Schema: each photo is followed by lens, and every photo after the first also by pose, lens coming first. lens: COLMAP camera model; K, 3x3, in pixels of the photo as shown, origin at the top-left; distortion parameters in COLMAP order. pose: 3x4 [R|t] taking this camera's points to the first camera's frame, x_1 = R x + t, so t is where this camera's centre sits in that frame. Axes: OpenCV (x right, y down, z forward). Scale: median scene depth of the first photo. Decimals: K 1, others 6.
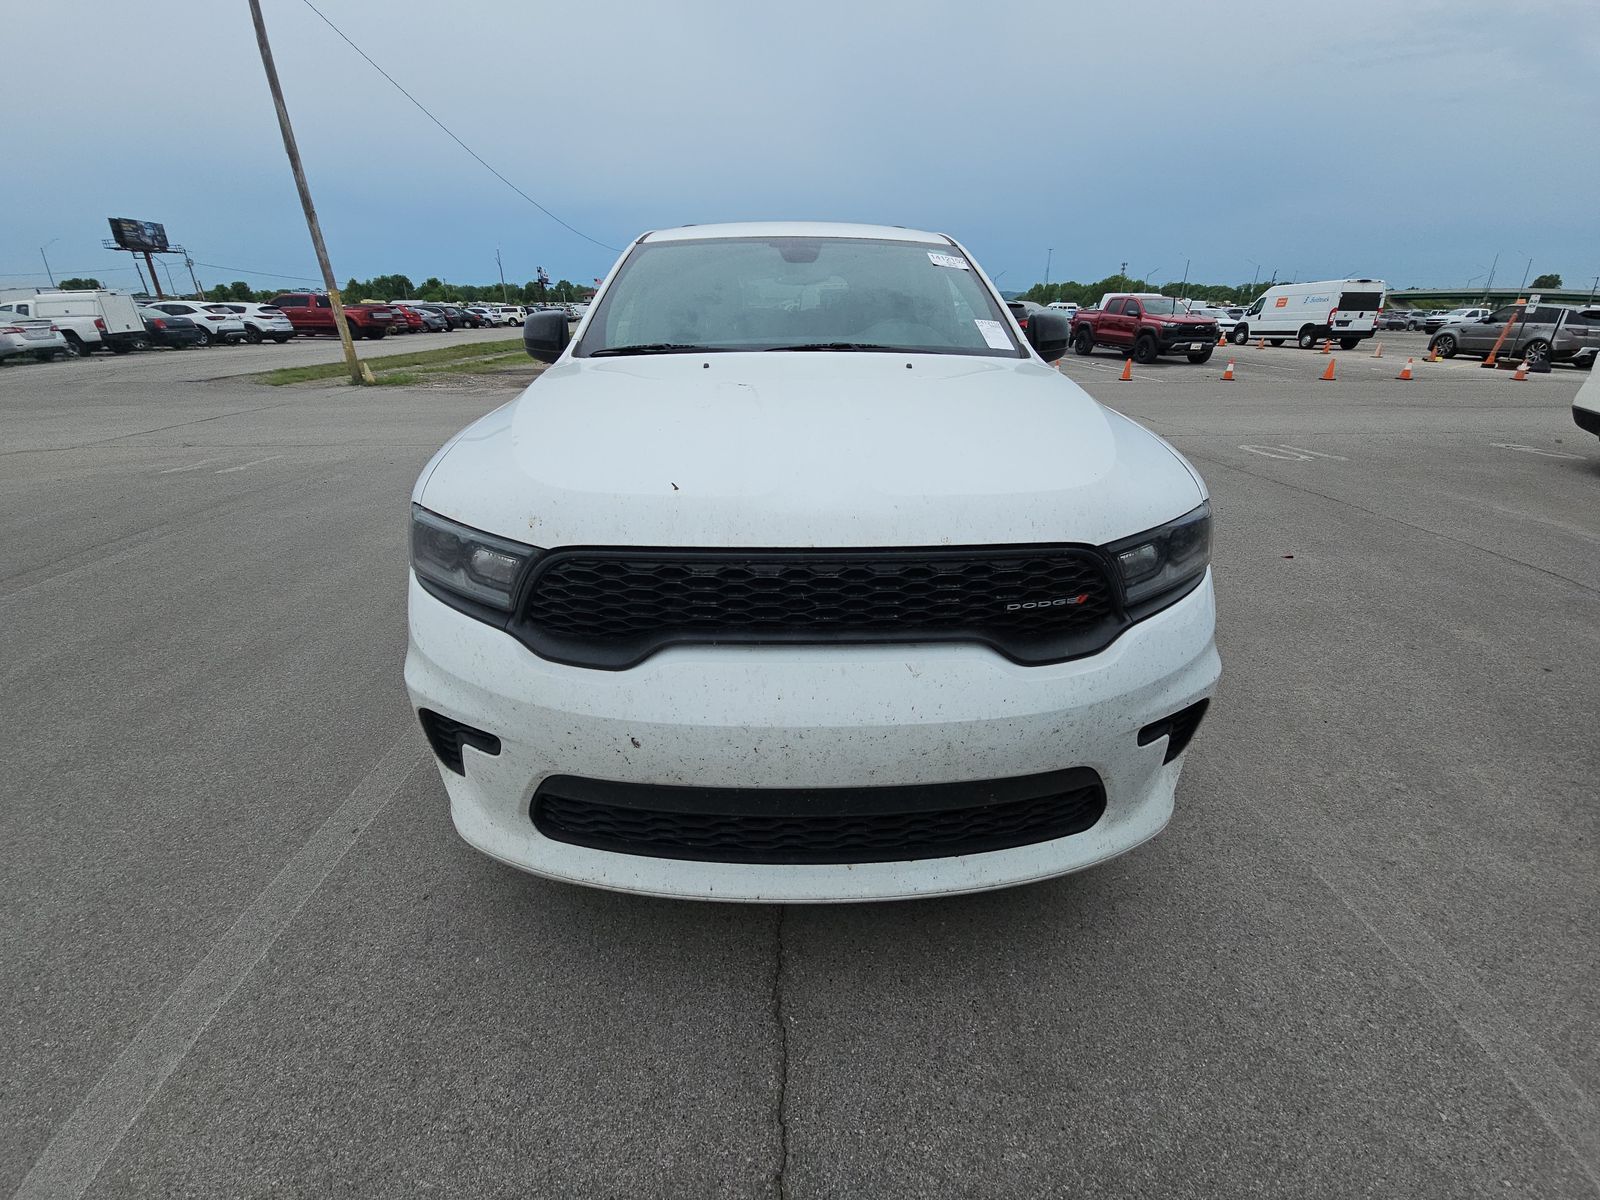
lens RADIAL K [[650.1, 0, 800.9], [0, 650.1, 591.3], [0, 0, 1]] dist [0.030656, -0.020871]
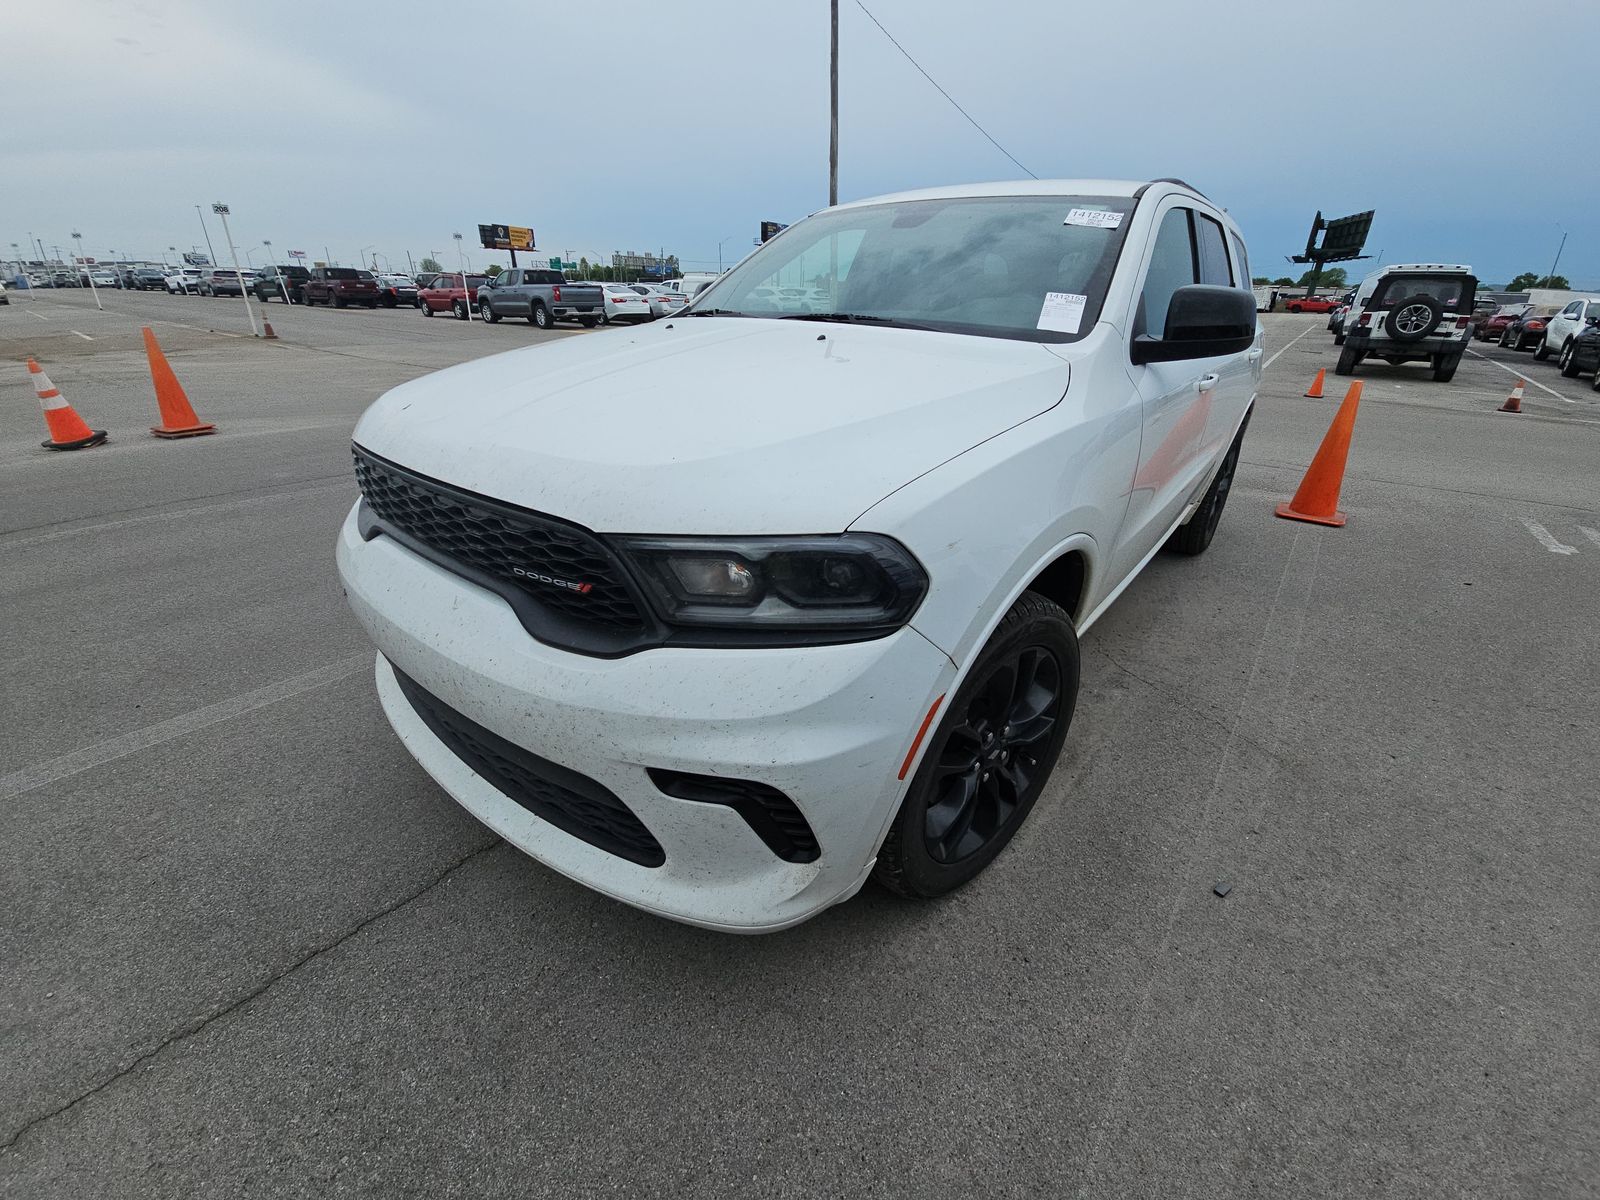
lens RADIAL K [[650.1, 0, 800.9], [0, 650.1, 591.3], [0, 0, 1]] dist [0.030656, -0.020871]
pose [[0.759159, 0.283082, -0.586125, 1.007228], [-0.273908, 0.955801, 0.106856, -0.136785], [0.590468, 0.079423, 0.803143, 0.395218]]
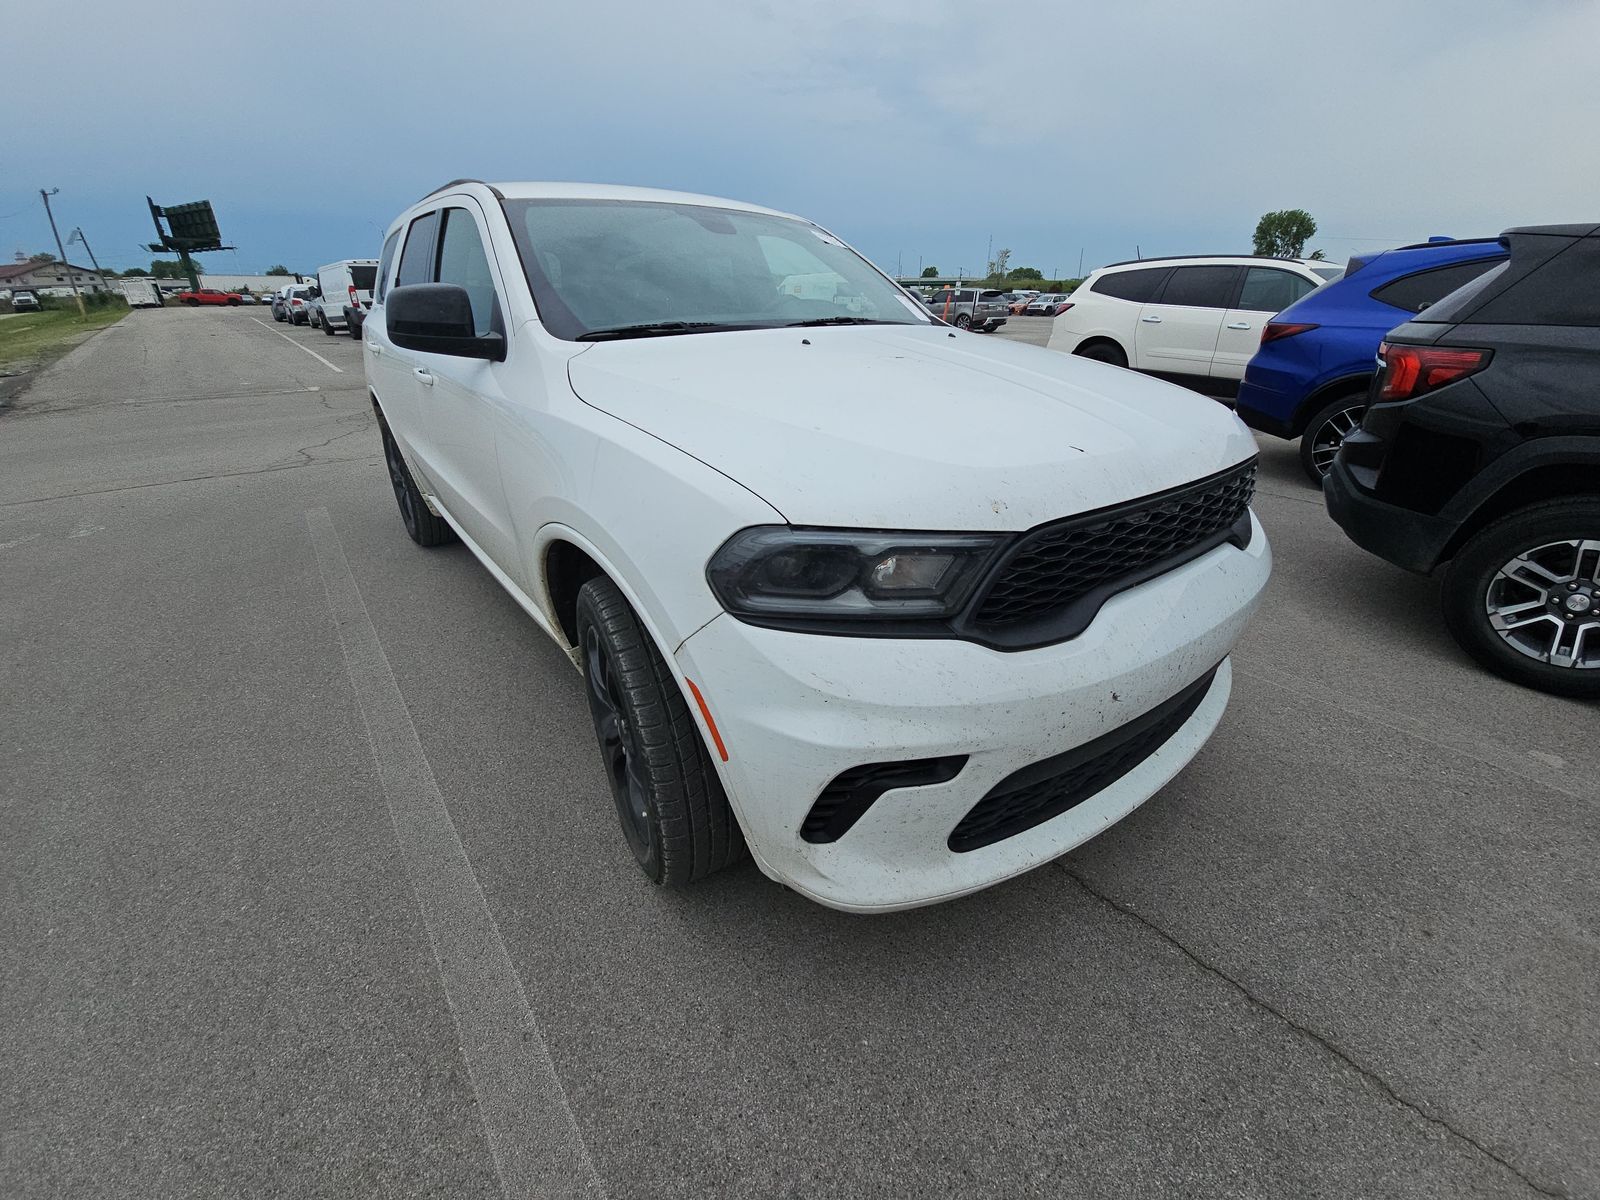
lens RADIAL K [[650.1, 0, 800.9], [0, 650.1, 591.3], [0, 0, 1]] dist [0.030656, -0.020871]
pose [[0.804418, -0.244720, 0.541317, -0.969312], [0.234266, 0.968043, 0.089507, -0.115506], [-0.545922, 0.054811, 0.836041, 0.327467]]
